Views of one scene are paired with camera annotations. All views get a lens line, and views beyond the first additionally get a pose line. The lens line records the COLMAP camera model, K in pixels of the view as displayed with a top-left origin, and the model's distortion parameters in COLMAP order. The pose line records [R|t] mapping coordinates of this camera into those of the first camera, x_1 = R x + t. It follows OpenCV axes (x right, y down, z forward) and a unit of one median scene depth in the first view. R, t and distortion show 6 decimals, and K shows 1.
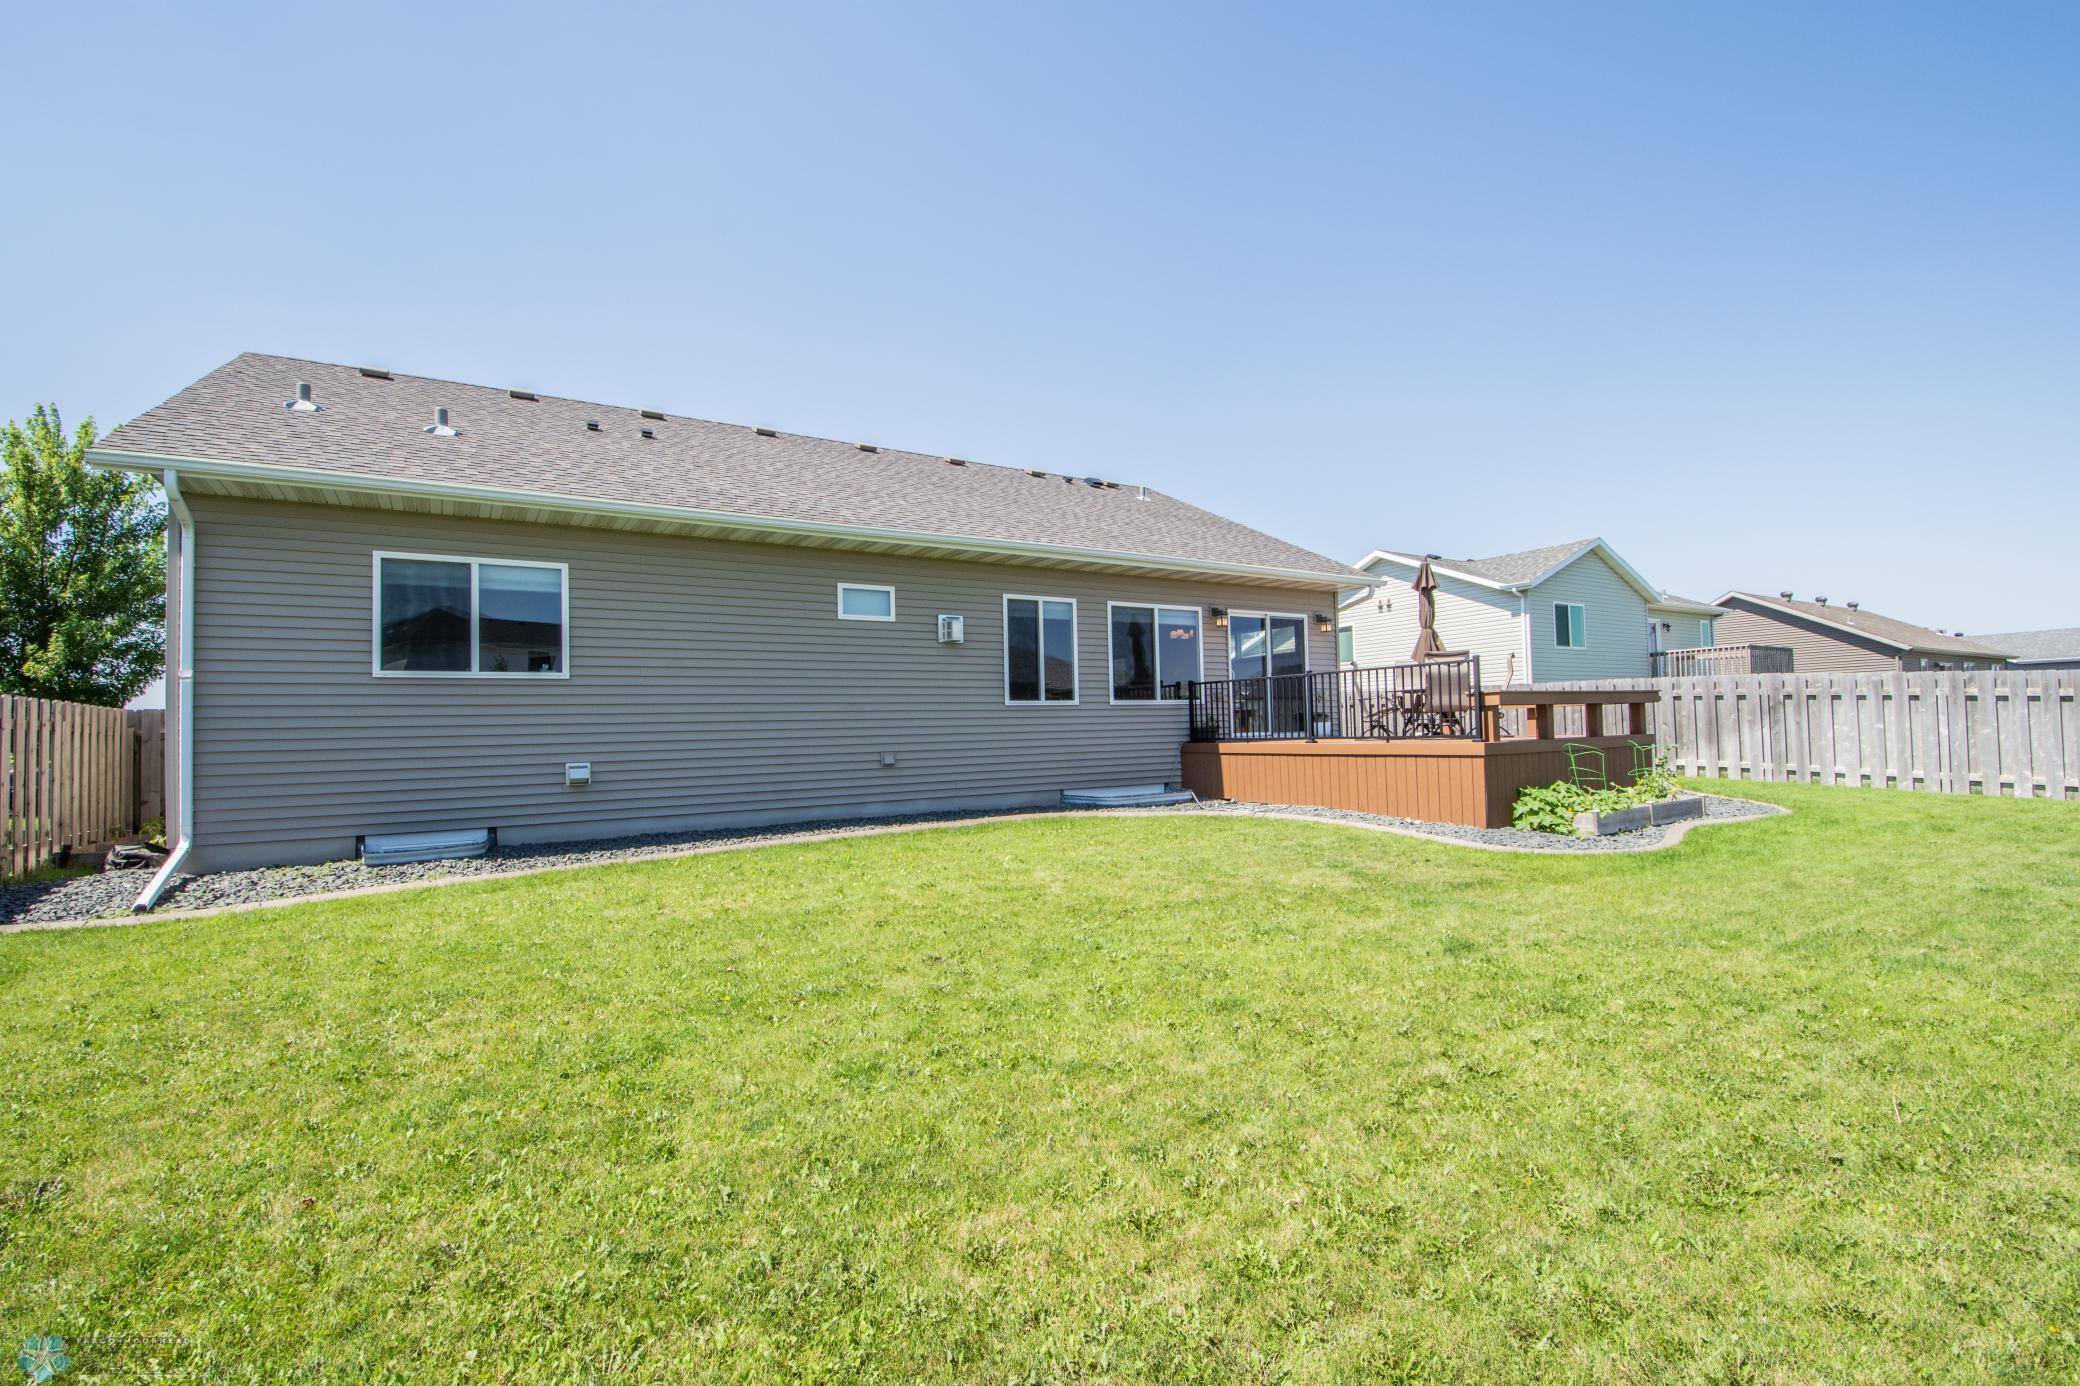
lens RADIAL K [[924.8, 0, 1048.7], [0, 924.8, 701.7], [0, 0, 1]] dist [0.000725, -0.017044]
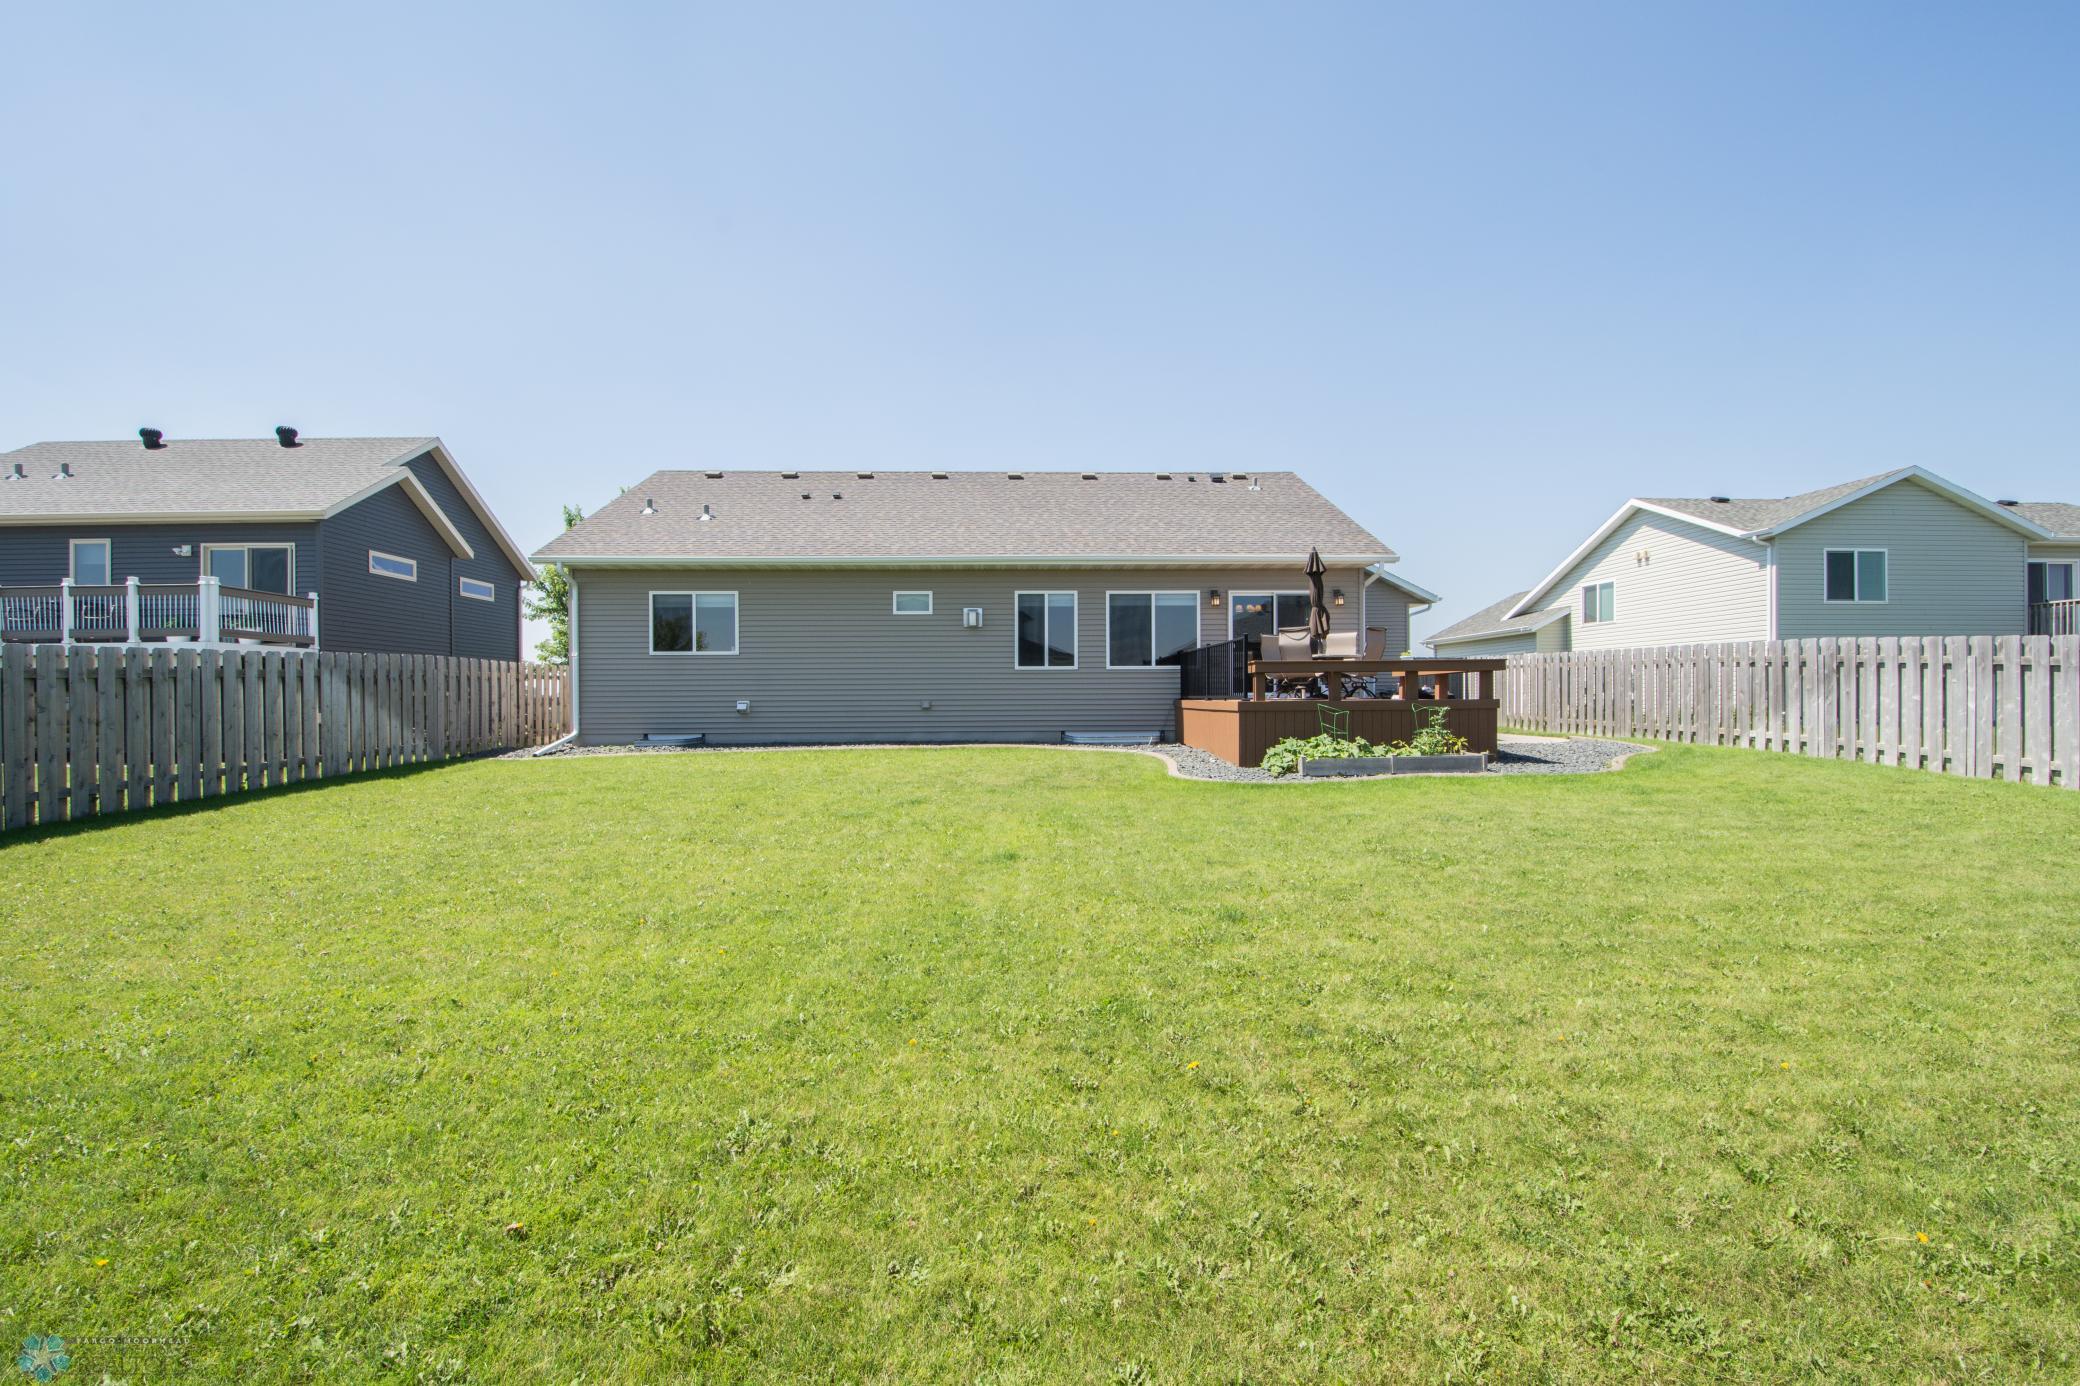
lens RADIAL K [[948.6, 0, 1036.5], [0, 948.6, 700.4], [0, 0, 1]] dist [0.012960, -0.009736]
pose [[0.860026, 0.022115, -0.509771, 0.707723], [-0.000581, 0.999102, 0.042365, -0.010353], [0.510250, -0.036139, 0.859267, -0.238542]]
